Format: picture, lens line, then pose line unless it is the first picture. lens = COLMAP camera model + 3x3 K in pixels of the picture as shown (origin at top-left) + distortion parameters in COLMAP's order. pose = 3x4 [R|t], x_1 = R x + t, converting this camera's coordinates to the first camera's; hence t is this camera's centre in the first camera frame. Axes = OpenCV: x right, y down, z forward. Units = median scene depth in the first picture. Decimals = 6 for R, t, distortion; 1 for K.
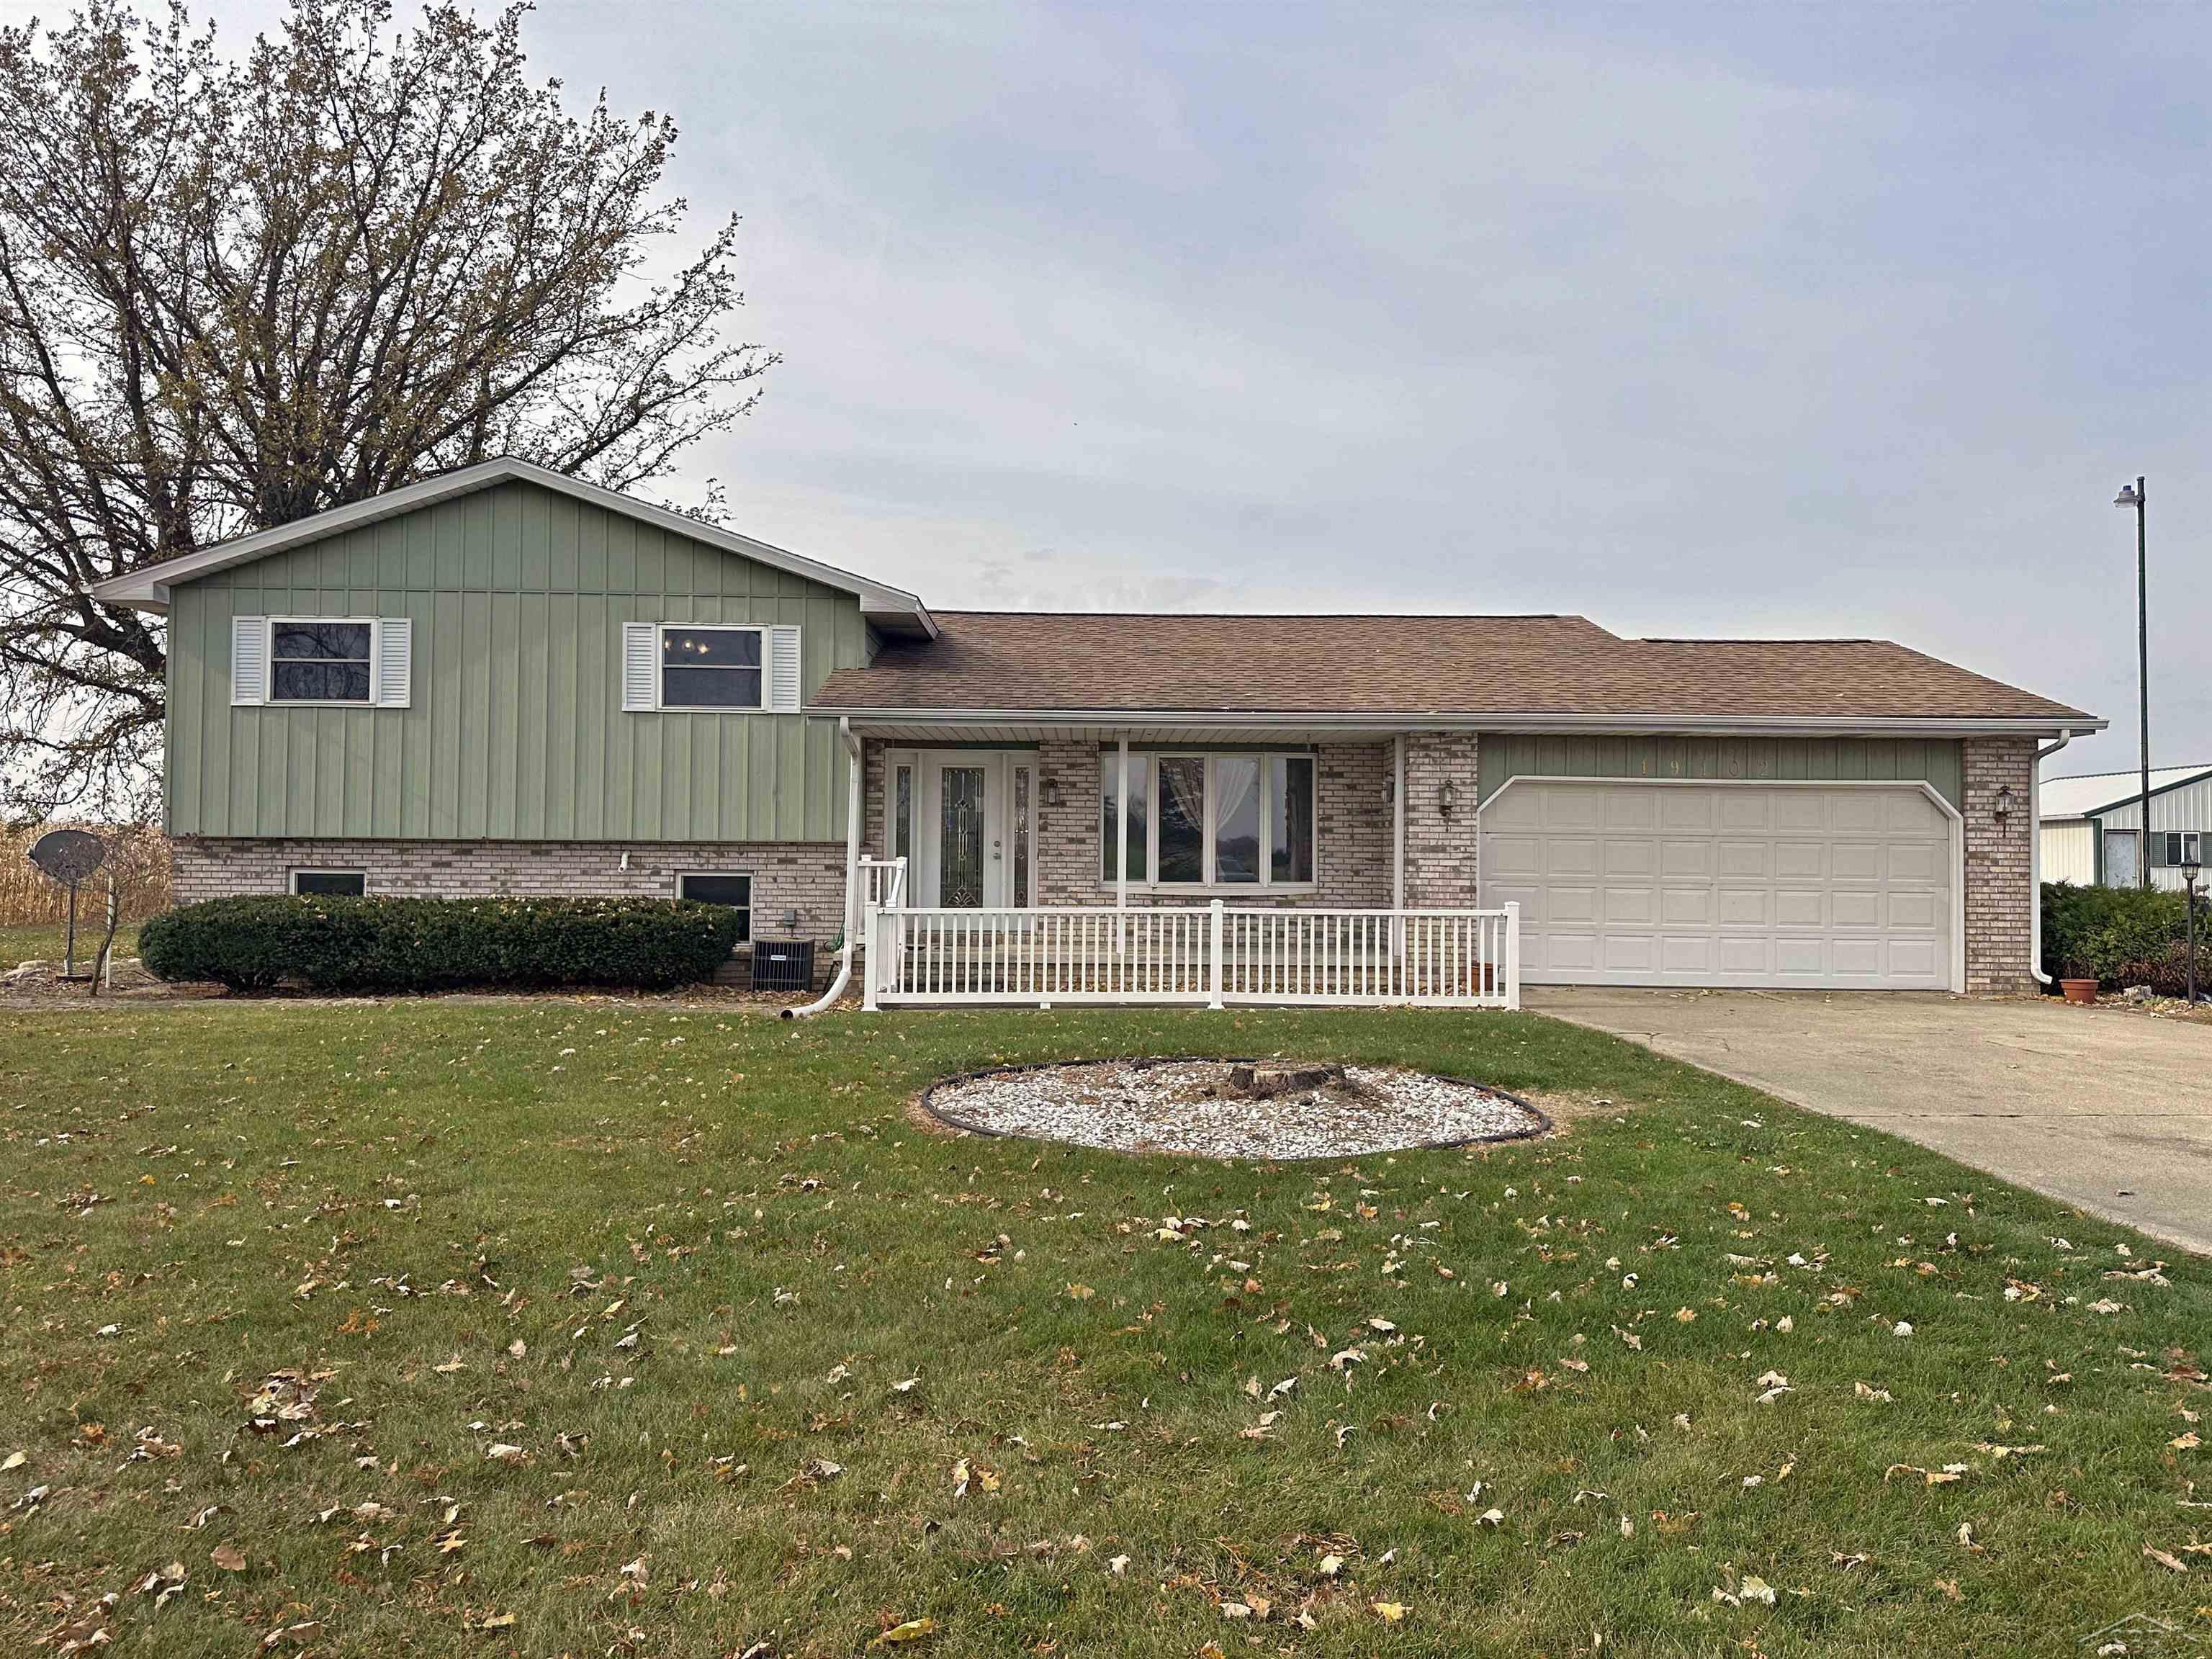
lens RADIAL K [[1531.1, 0, 1095.1], [0, 1531.1, 831.3], [0, 0, 1]] dist [0.046038, -0.009660]
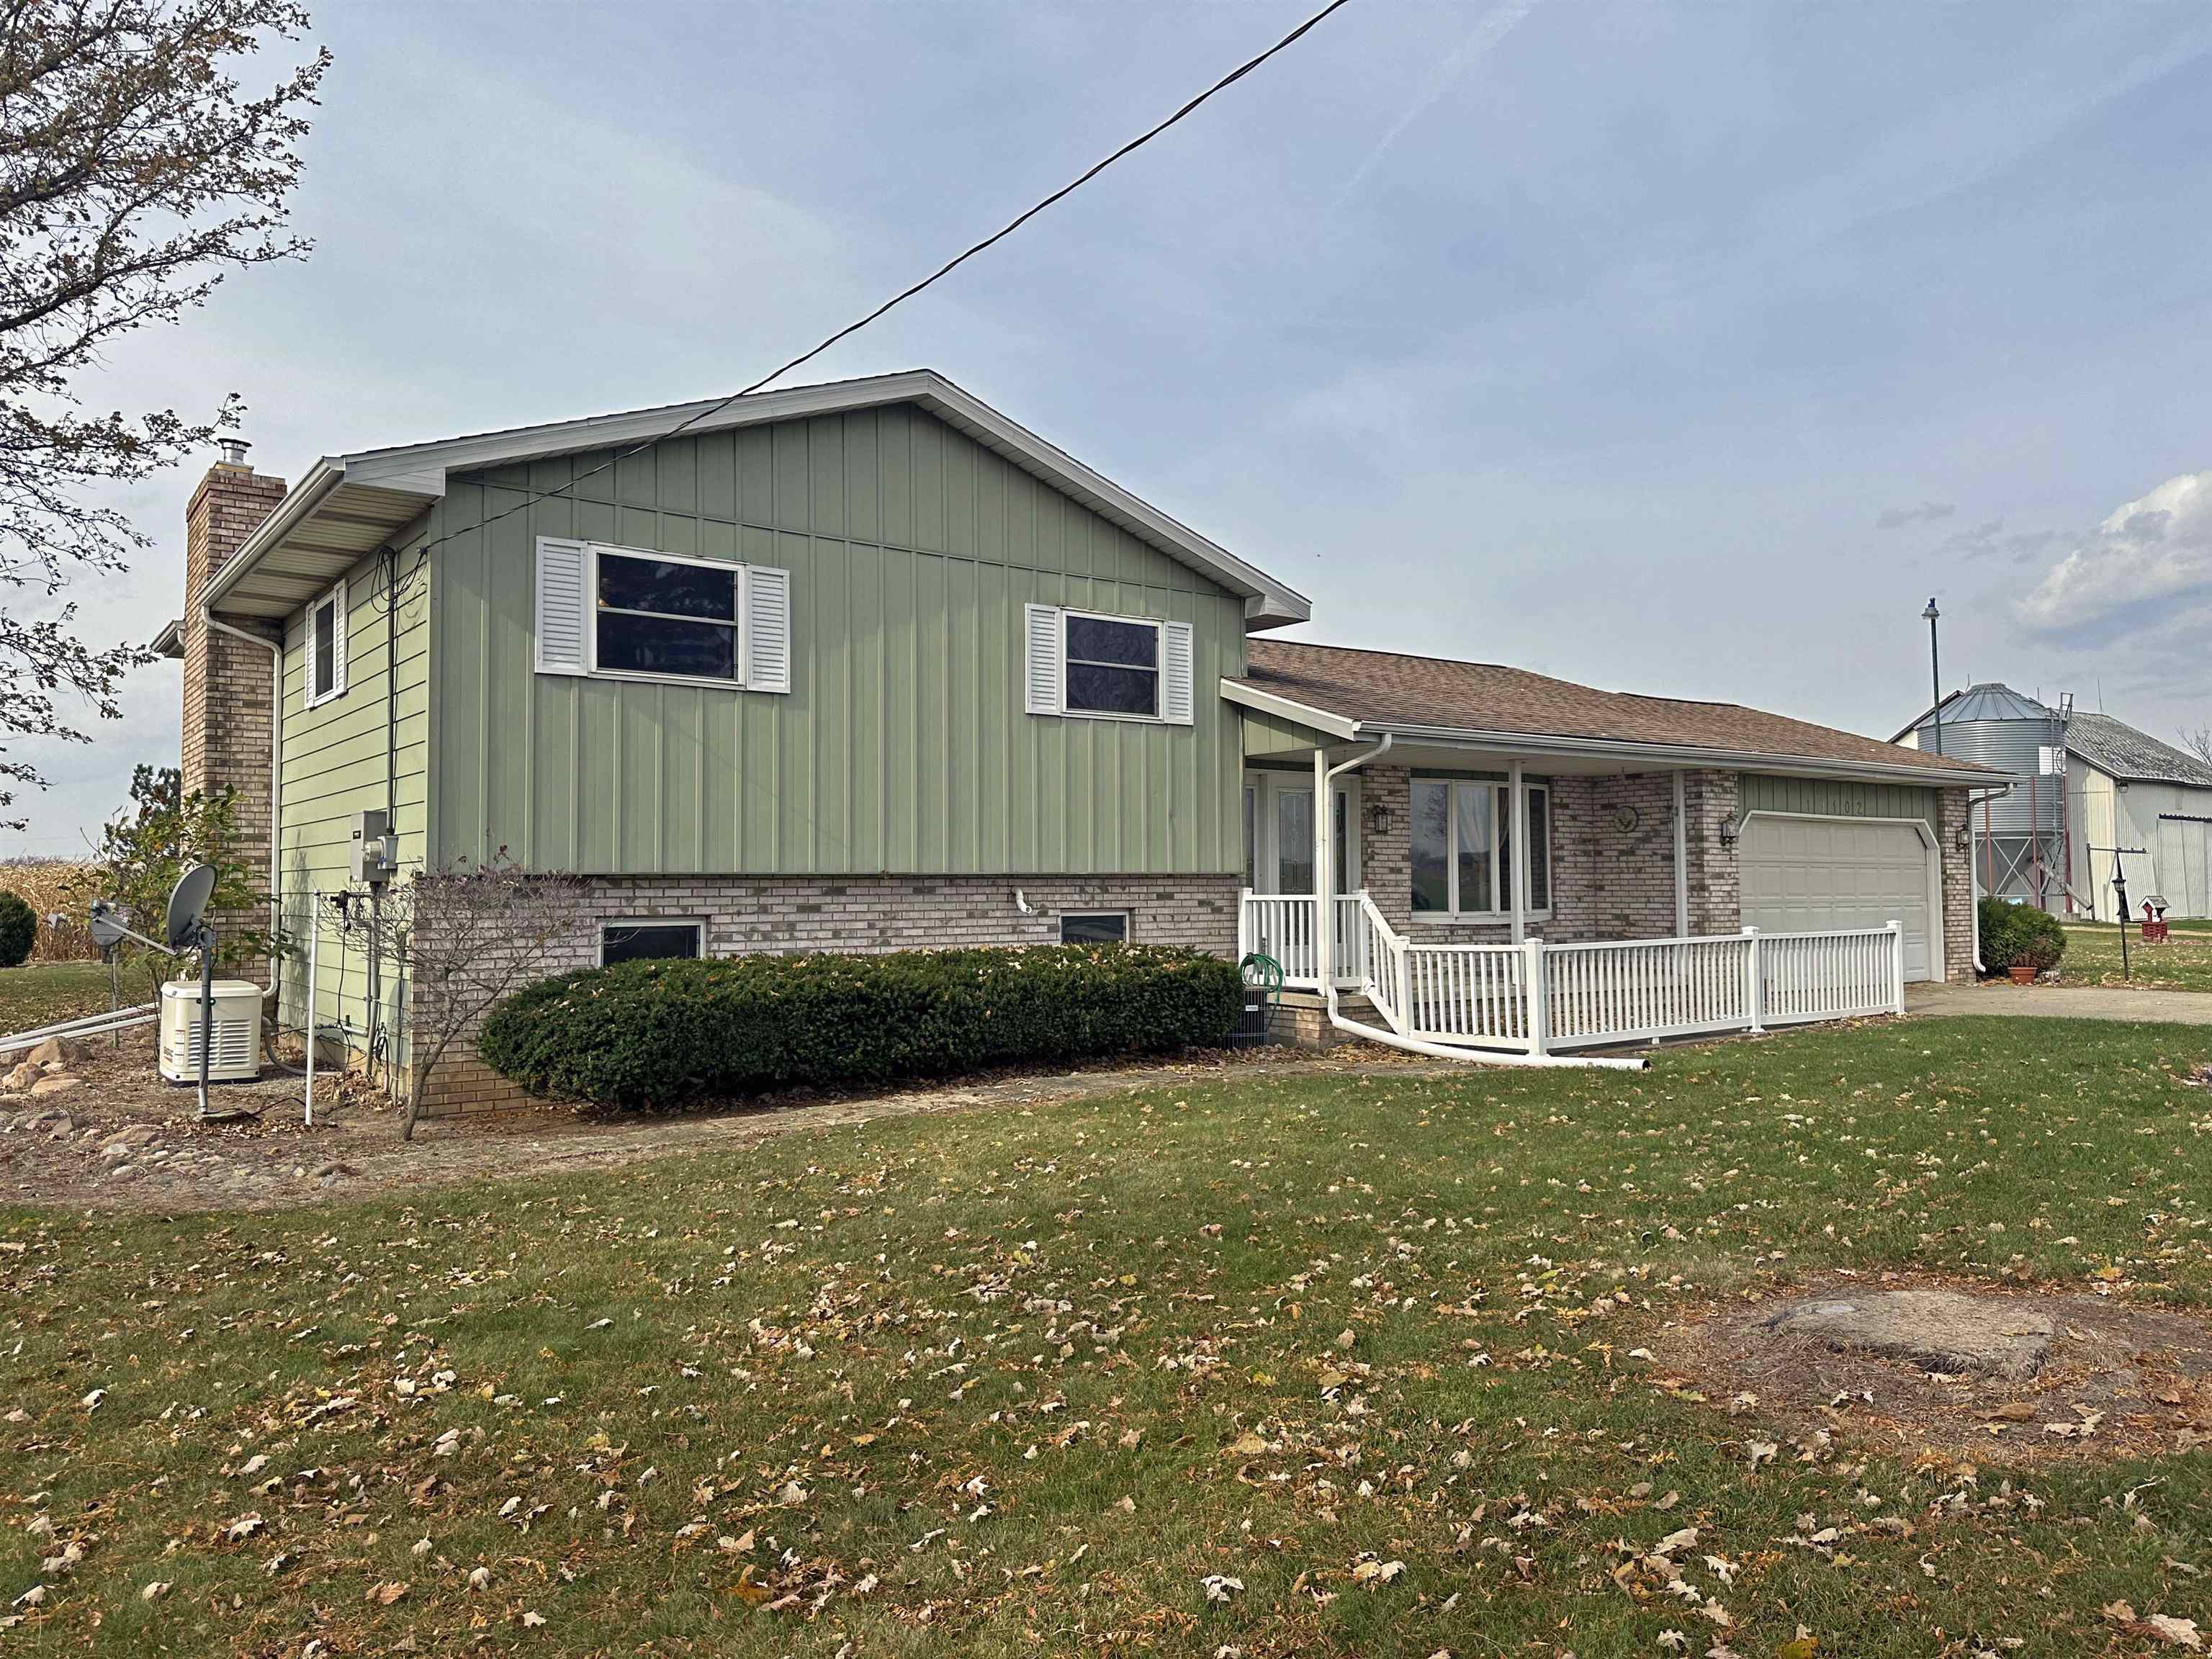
lens RADIAL K [[1531.1, 0, 1100.0], [0, 1531.1, 818.7], [0, 0, 1]] dist [0.046038, -0.009660]
pose [[0.814535, 0.012333, 0.579983, -0.735981], [0.003194, 0.999663, -0.025744, -0.002052], [-0.580105, 0.022822, 0.814222, 0.327855]]
